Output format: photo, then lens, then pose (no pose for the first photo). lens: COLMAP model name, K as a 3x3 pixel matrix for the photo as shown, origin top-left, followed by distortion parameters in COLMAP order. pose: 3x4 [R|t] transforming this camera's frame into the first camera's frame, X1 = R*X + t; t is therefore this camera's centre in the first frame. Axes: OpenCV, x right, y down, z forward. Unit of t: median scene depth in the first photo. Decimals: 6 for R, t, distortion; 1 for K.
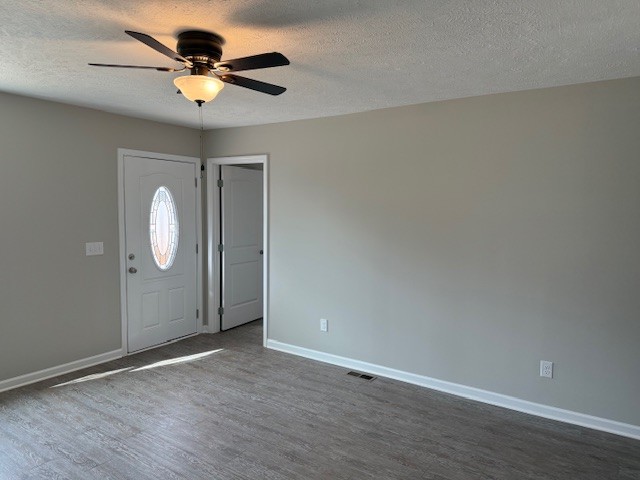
lens RADIAL K [[466.7, 0, 320.0], [0, 466.7, 240.0], [0, 0, 1]] dist [-0.001837, -0.001306]
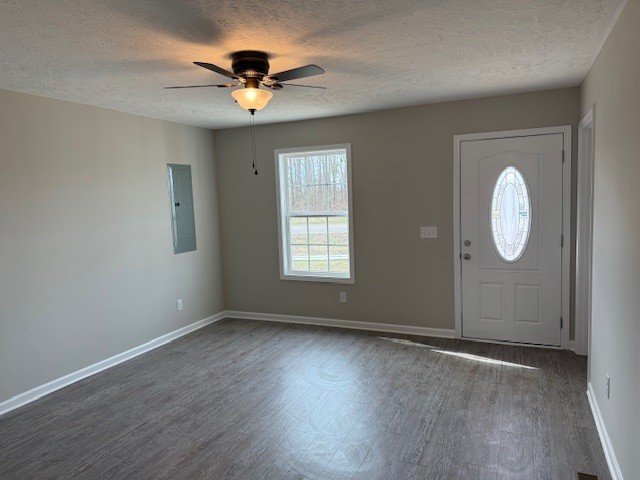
lens RADIAL K [[451.6, 0, 319.8], [0, 451.6, 243.7], [0, 0, 1]] dist [0.066512, -0.065748]
pose [[0.171037, 0.088672, -0.981266, 0.513042], [-0.035467, 0.995851, 0.083808, -0.034014], [0.984626, 0.020468, 0.173472, 0.539893]]
